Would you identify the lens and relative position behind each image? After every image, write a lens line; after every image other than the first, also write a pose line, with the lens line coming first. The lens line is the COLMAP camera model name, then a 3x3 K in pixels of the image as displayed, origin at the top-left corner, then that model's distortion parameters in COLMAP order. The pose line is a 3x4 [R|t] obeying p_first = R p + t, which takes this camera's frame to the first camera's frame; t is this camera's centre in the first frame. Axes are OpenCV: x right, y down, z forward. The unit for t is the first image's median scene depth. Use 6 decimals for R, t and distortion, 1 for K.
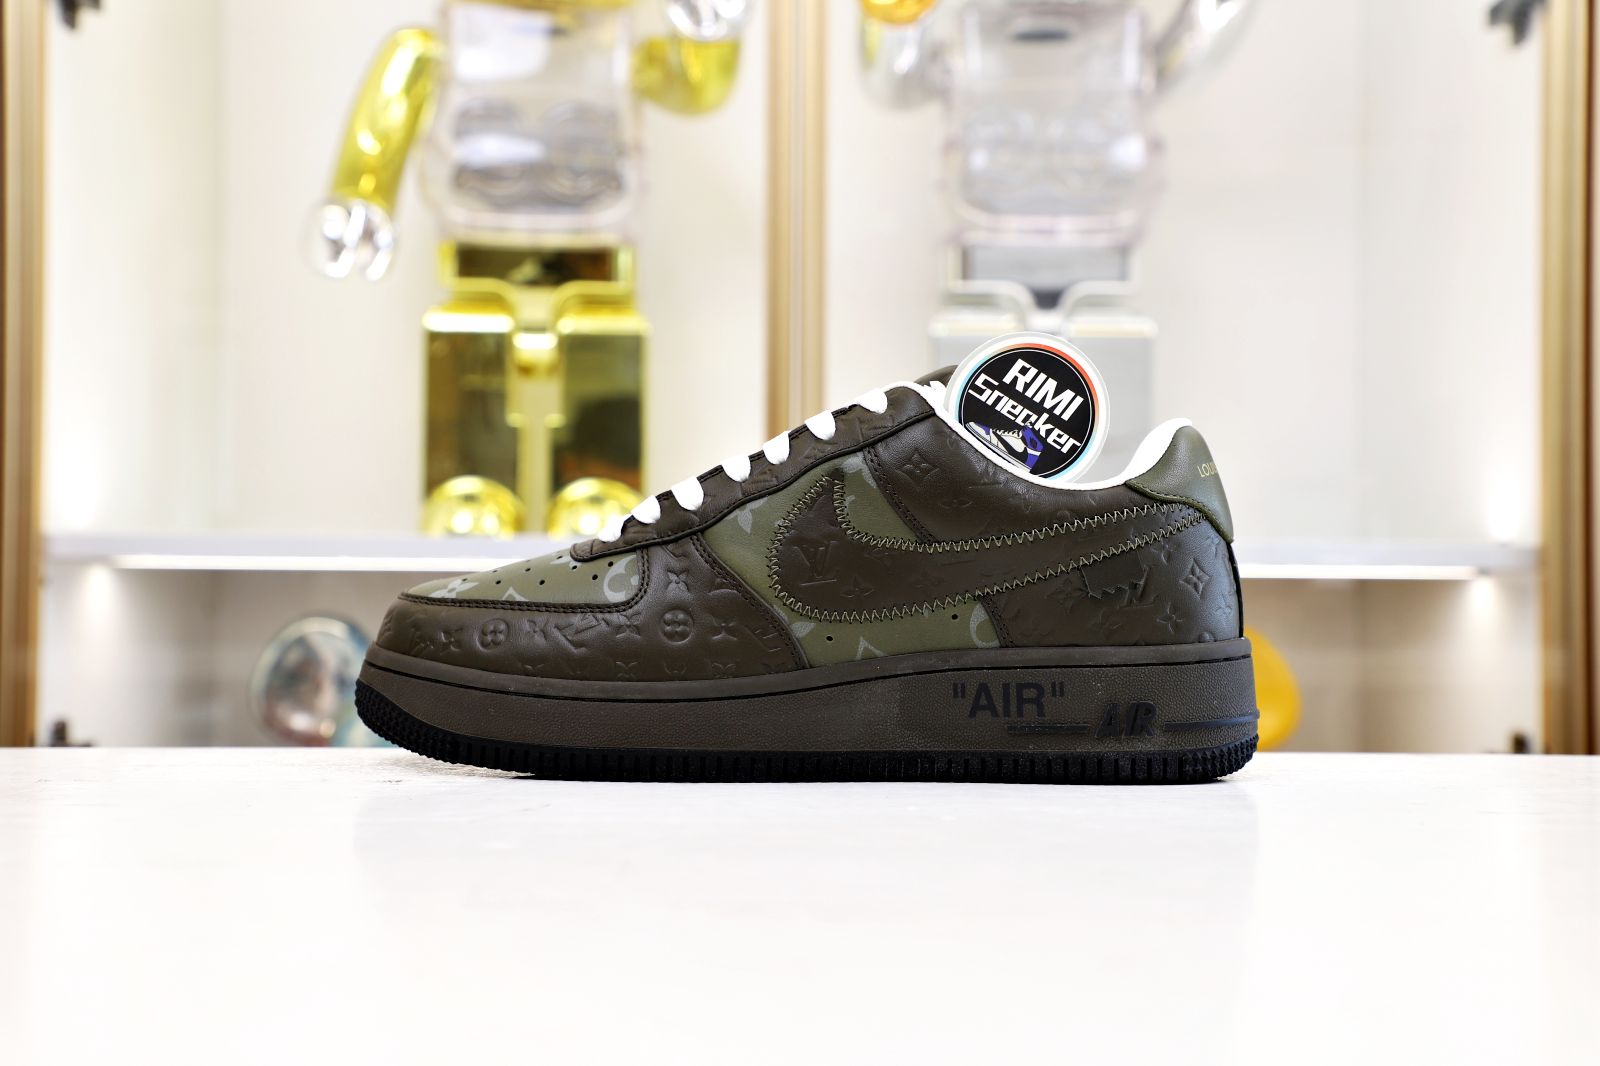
lens RADIAL K [[1947.6, 0, 800.0], [0, 1947.6, 533.0], [0, 0, 1]] dist [0.020628, 0.011025]
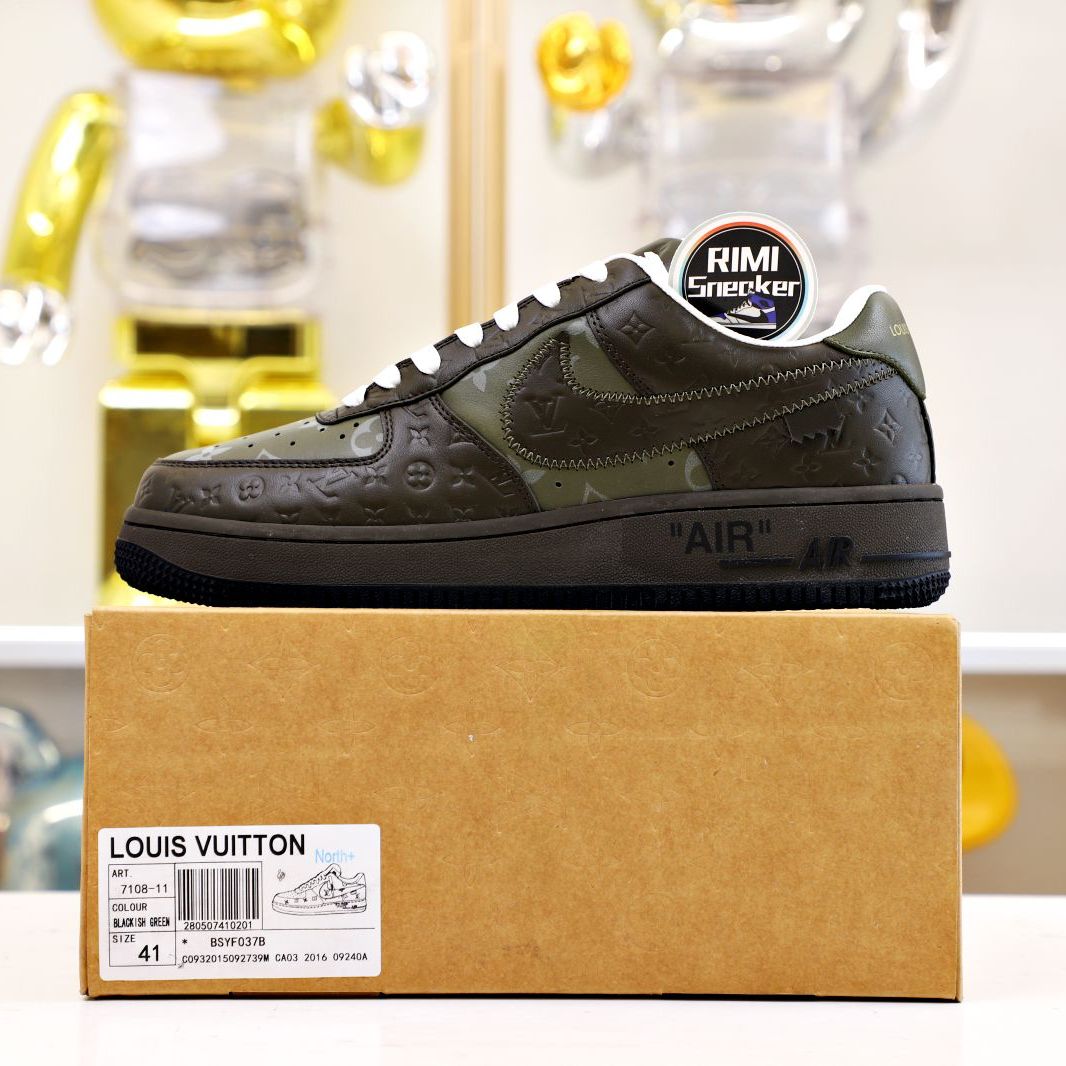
lens RADIAL K [[2497.5, 0, 533.0], [0, 2497.5, 533.0], [0, 0, 1]] dist [0.107471, 0.325925]
pose [[0.999704, -0.013897, 0.019966, -0.027712], [0.014167, 0.999809, -0.013433, 0.099904], [-0.019775, 0.013712, 0.999710, -0.414773]]
